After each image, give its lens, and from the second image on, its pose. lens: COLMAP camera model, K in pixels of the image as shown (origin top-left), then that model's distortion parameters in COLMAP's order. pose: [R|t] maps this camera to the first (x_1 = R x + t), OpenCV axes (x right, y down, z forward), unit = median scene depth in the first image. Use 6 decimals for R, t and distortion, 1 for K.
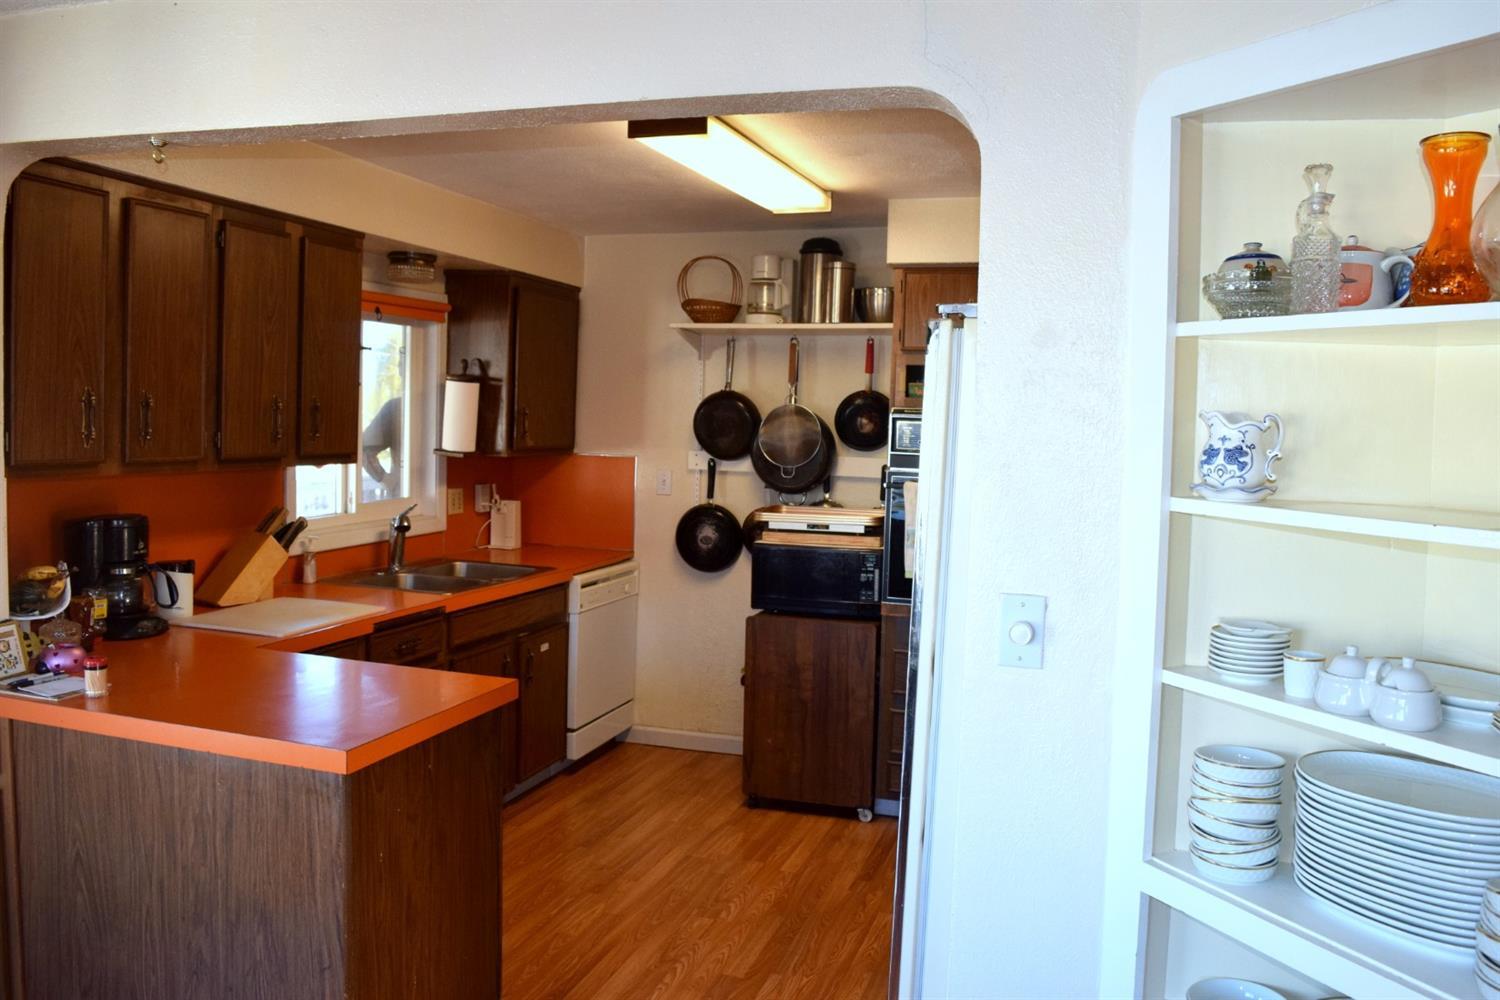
lens RADIAL K [[1190.4, 0, 750.0], [0, 1190.4, 500.0], [0, 0, 1]] dist [-0.083815, 0.000170]
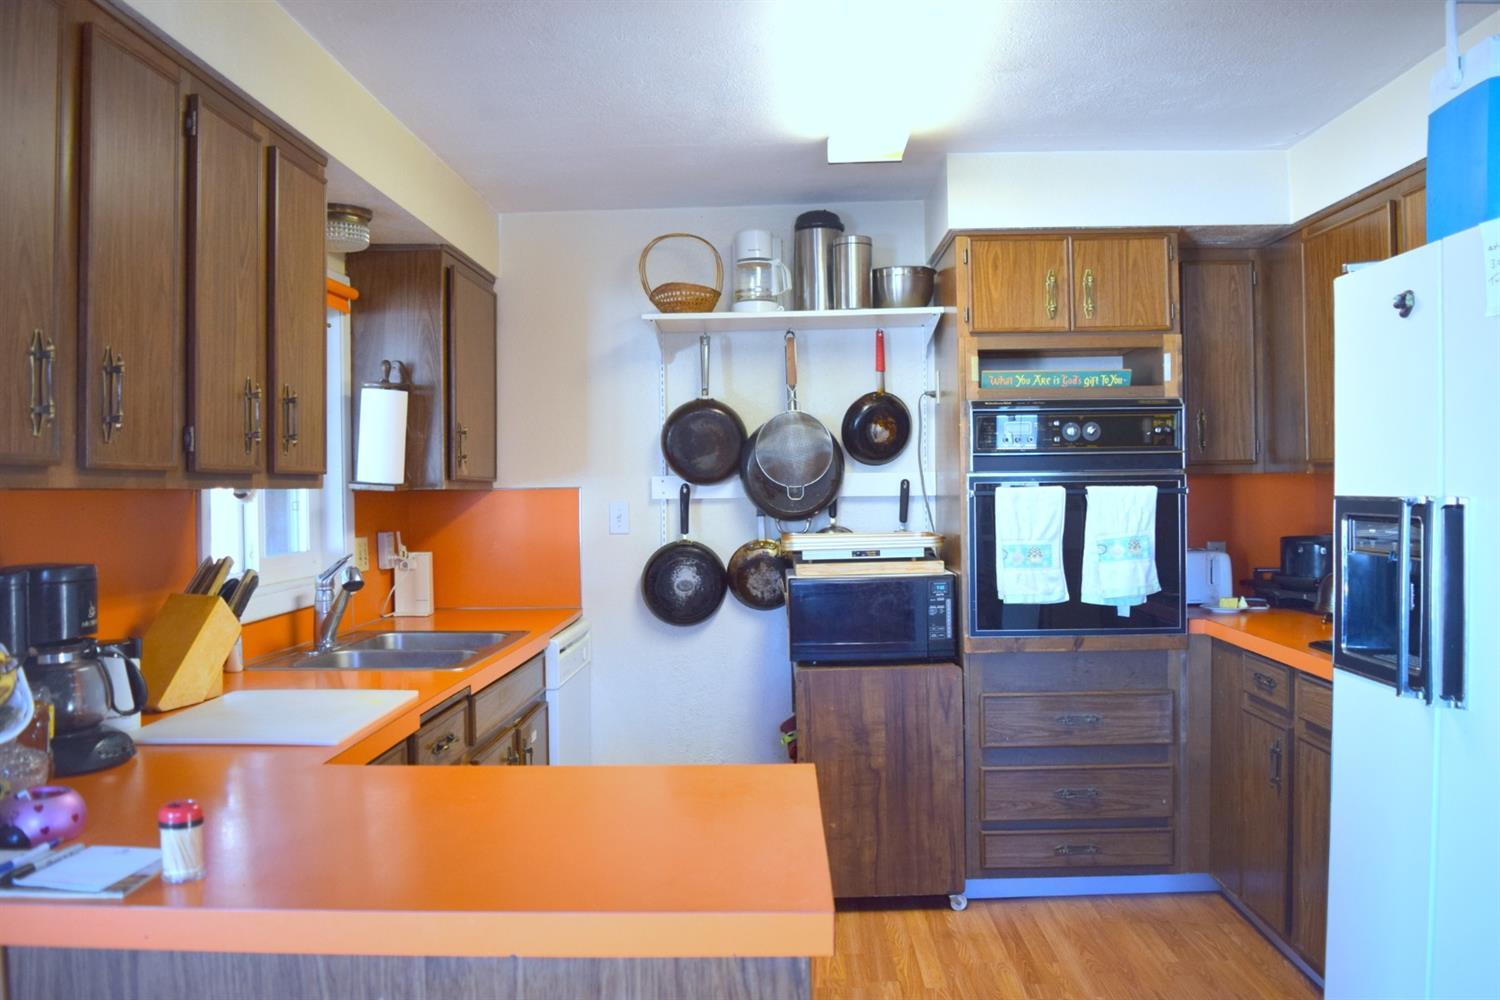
lens RADIAL K [[1223.0, 0, 750.0], [0, 1223.0, 500.0], [0, 0, 1]] dist [-0.095565, -0.000773]
pose [[0.957140, -0.046380, 0.285887, -0.243141], [0.063418, 0.996702, -0.050623, 0.022203], [-0.282596, 0.066583, 0.956925, 0.210582]]
